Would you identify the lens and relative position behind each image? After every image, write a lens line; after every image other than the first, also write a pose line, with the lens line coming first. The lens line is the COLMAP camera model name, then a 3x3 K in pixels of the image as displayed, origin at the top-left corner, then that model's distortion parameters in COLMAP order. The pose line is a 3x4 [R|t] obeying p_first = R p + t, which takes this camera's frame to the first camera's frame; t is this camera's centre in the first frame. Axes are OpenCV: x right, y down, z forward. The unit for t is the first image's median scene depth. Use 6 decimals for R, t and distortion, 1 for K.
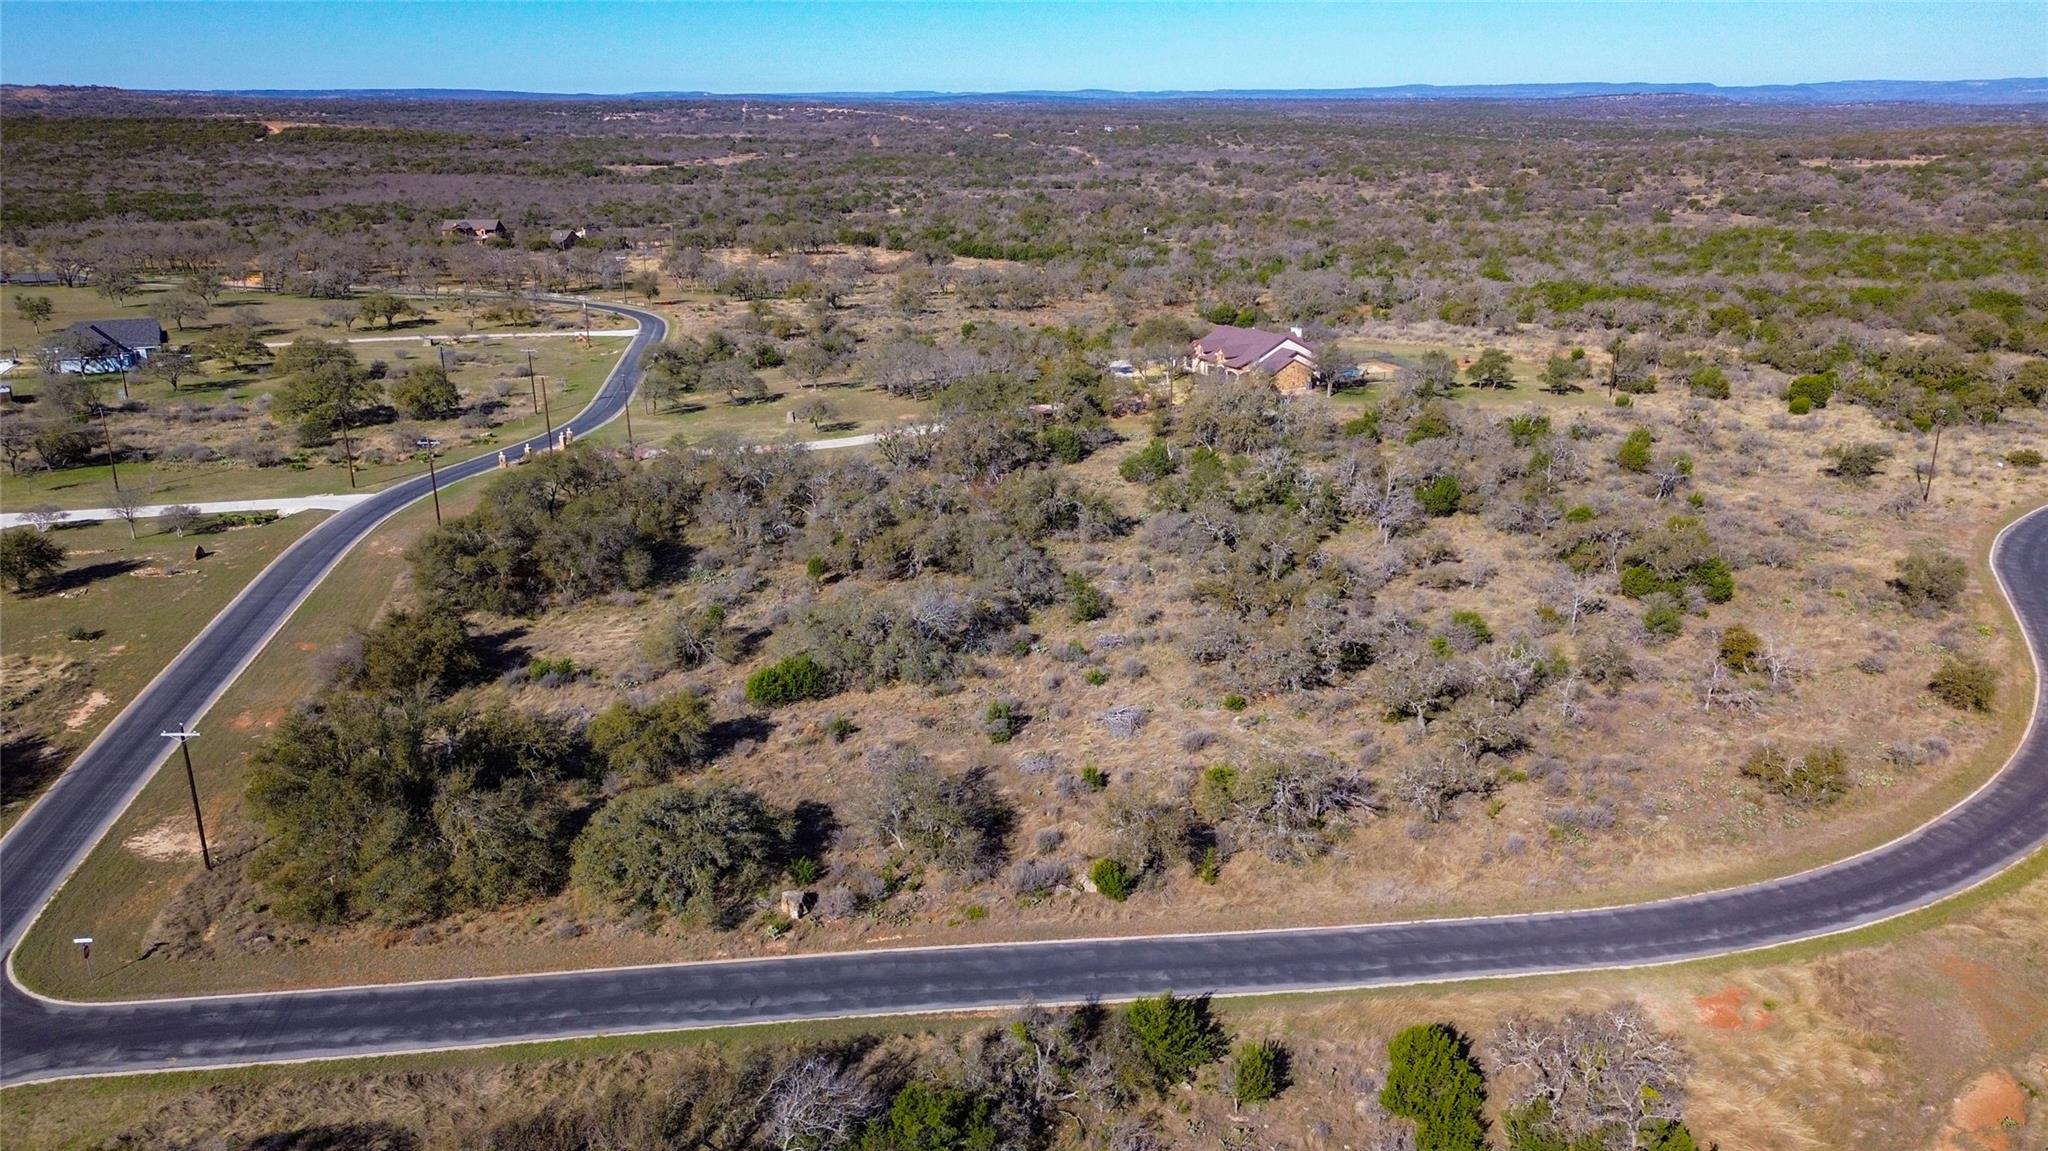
lens RADIAL K [[1442.1, 0, 1024.1], [0, 1442.1, 578.3], [0, 0, 1]] dist [0.072977, -0.073941]
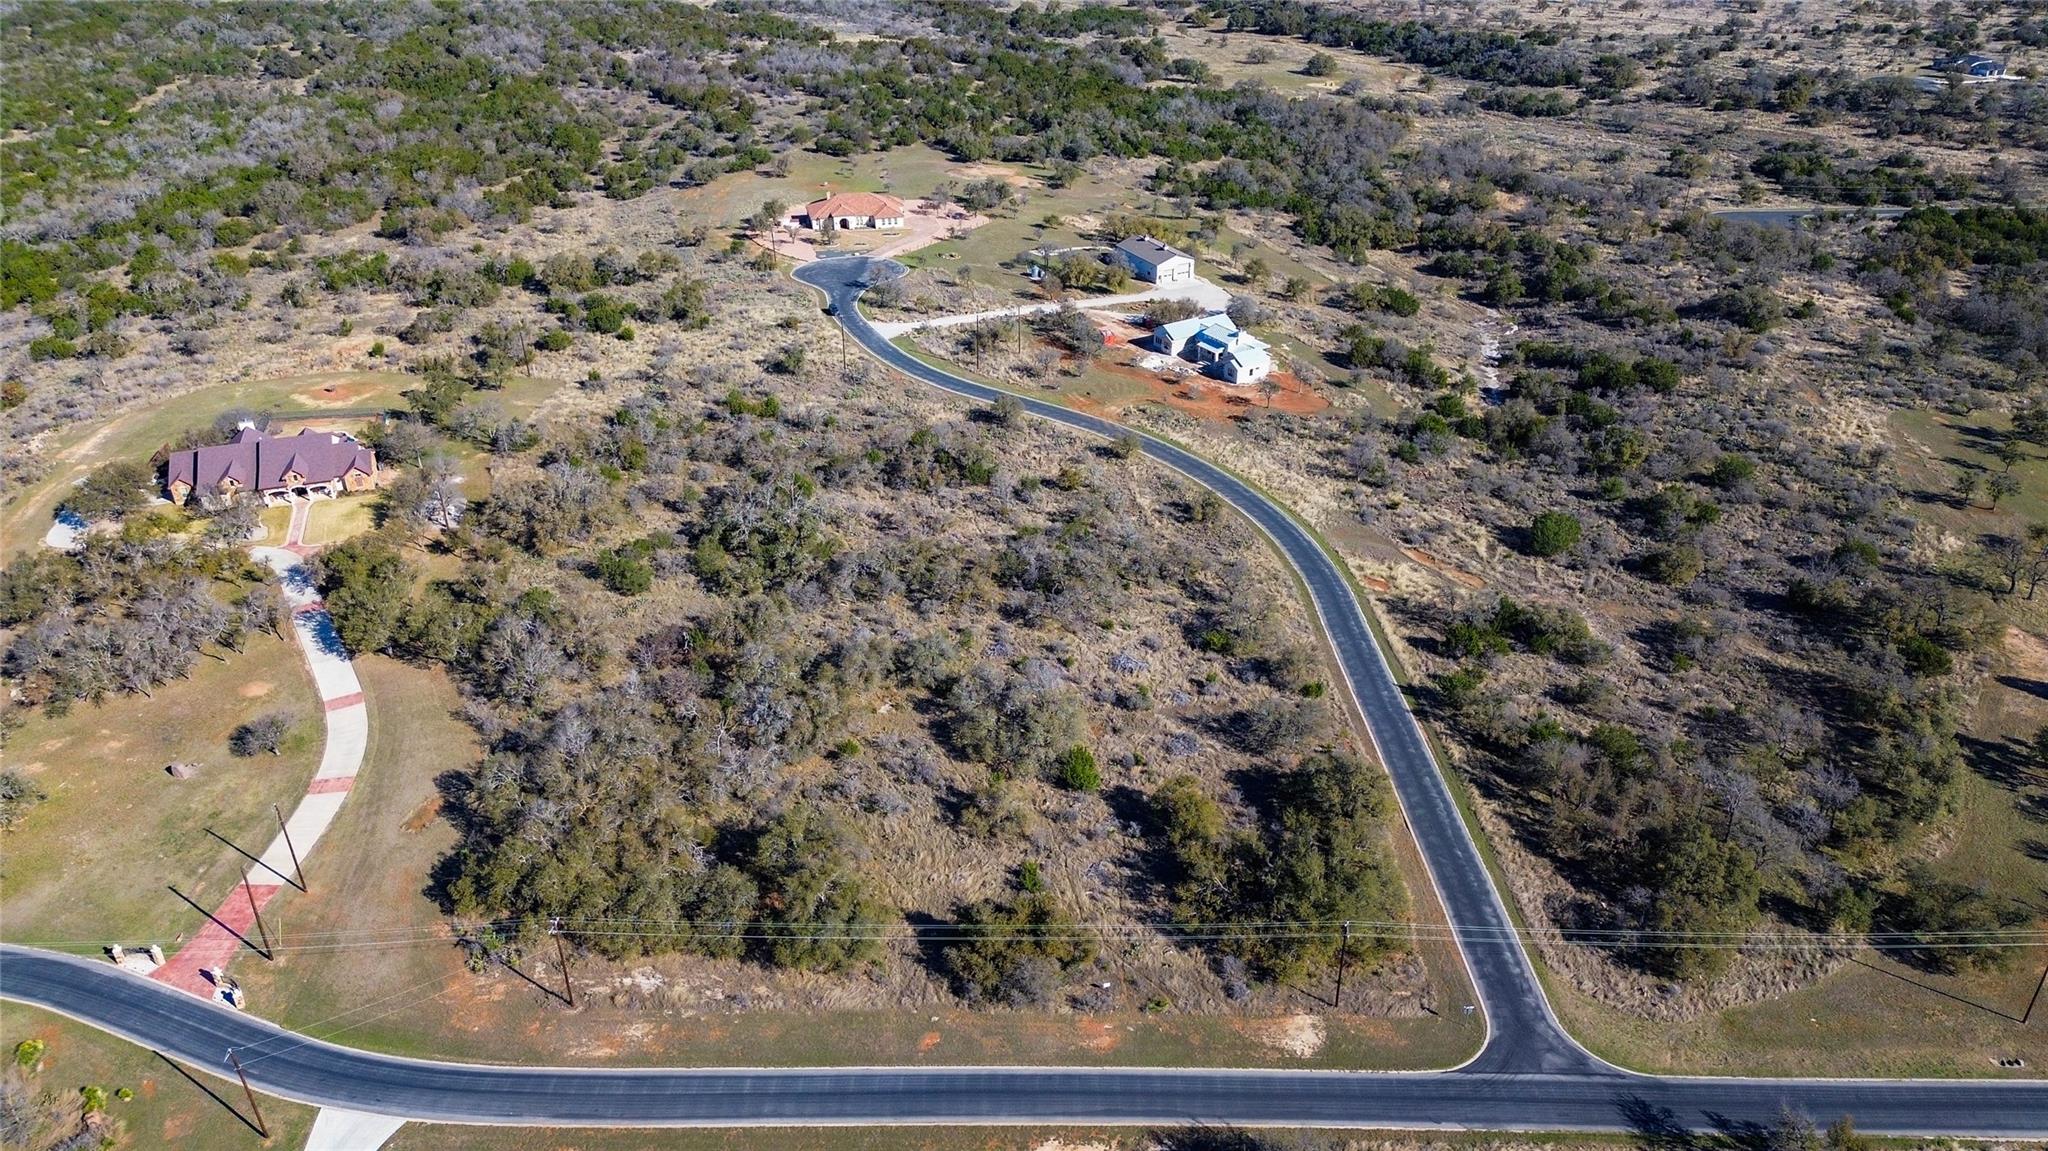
lens RADIAL K [[1442.1, 0, 1019.3], [0, 1442.1, 579.6], [0, 0, 1]] dist [0.072977, -0.073941]
pose [[0.160520, -0.475436, 0.864982, -0.648826], [0.318929, 0.854321, 0.410390, -0.341008], [-0.934087, 0.209992, 0.288766, 0.301317]]
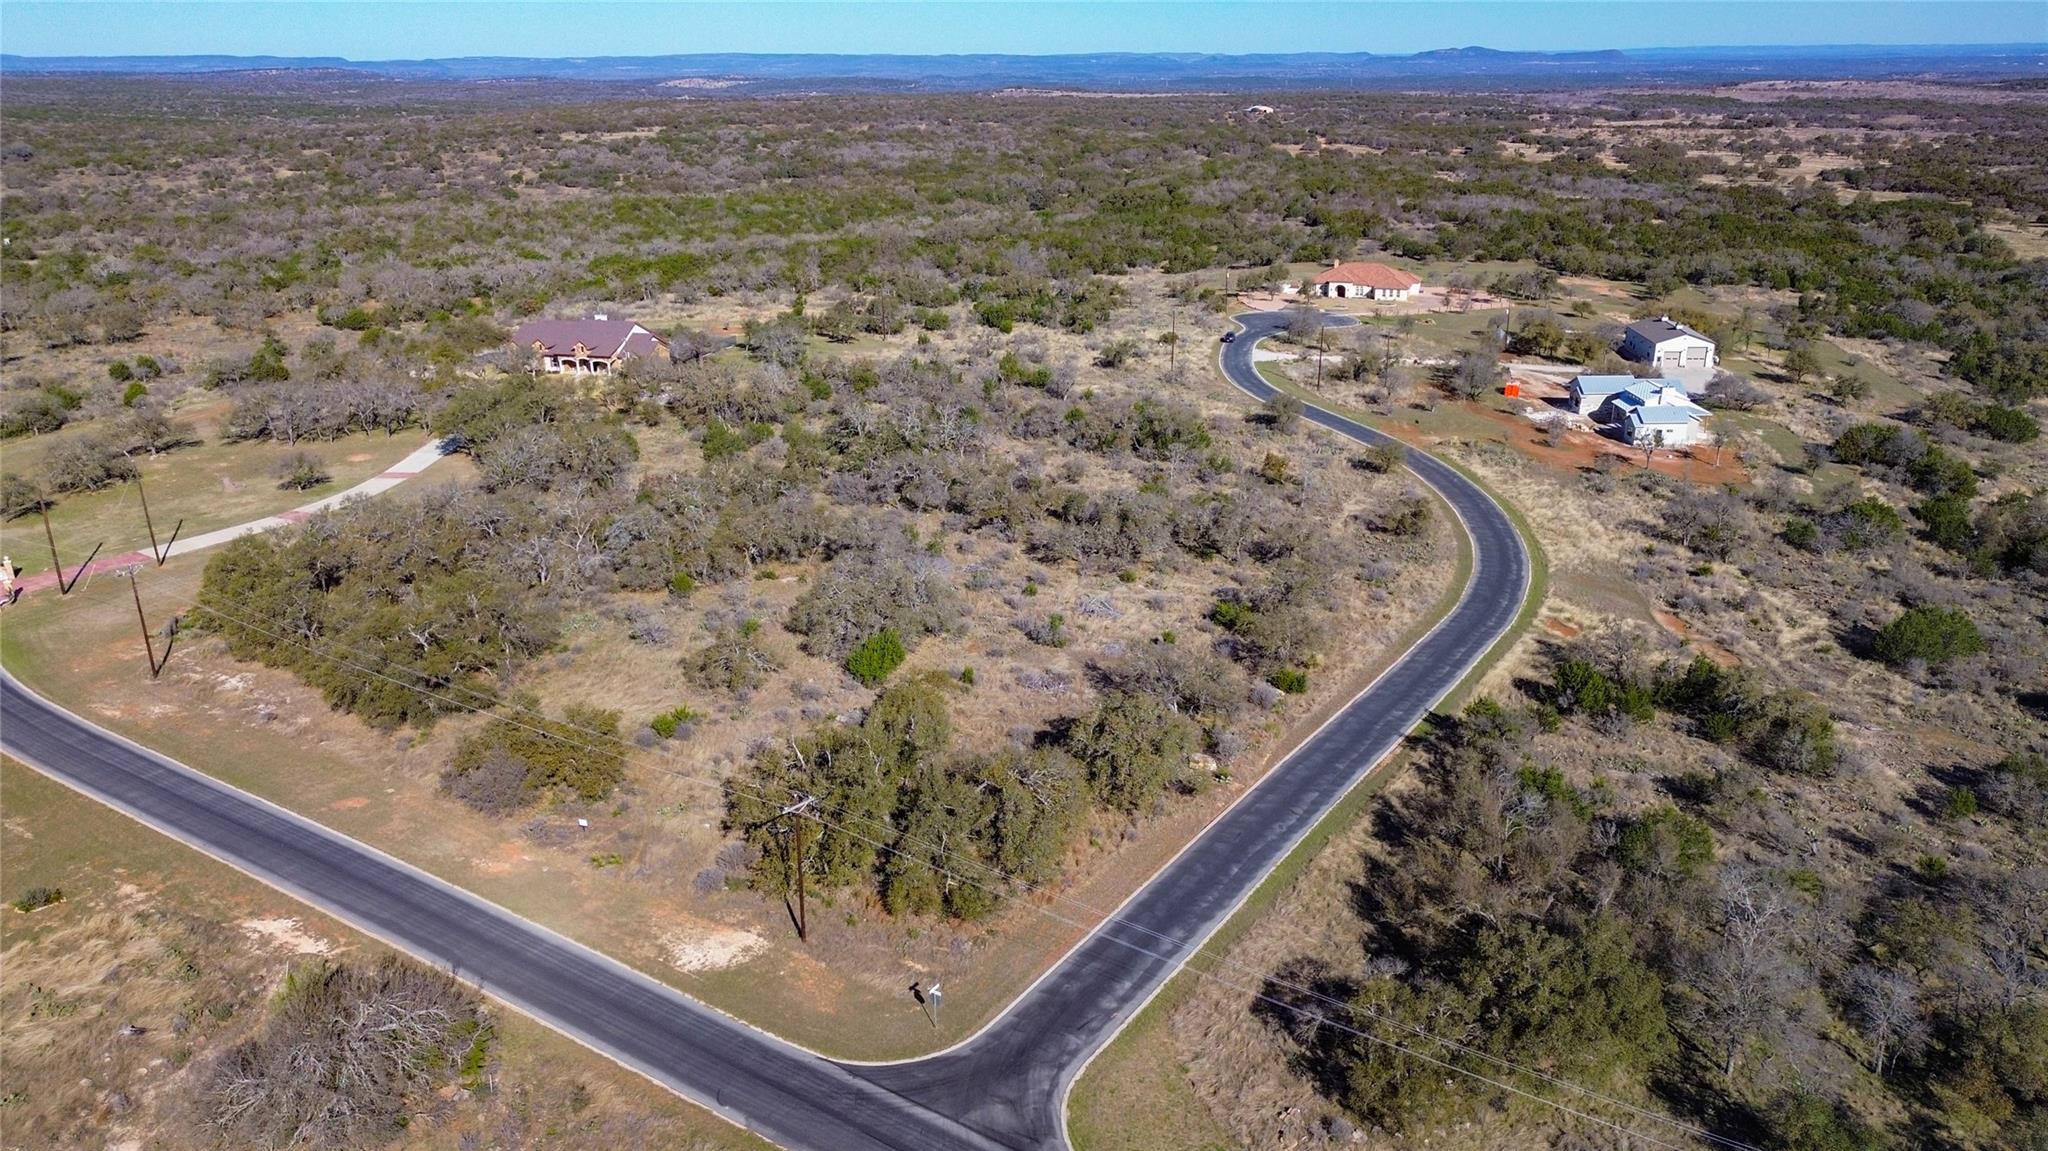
lens RADIAL K [[1442.1, 0, 1021.6], [0, 1442.1, 583.0], [0, 0, 1]] dist [0.072977, -0.073941]
pose [[0.671052, -0.251740, 0.697364, -0.412993], [0.238753, 0.963860, 0.118197, -0.042858], [-0.701916, 0.087182, 0.706904, 0.075641]]
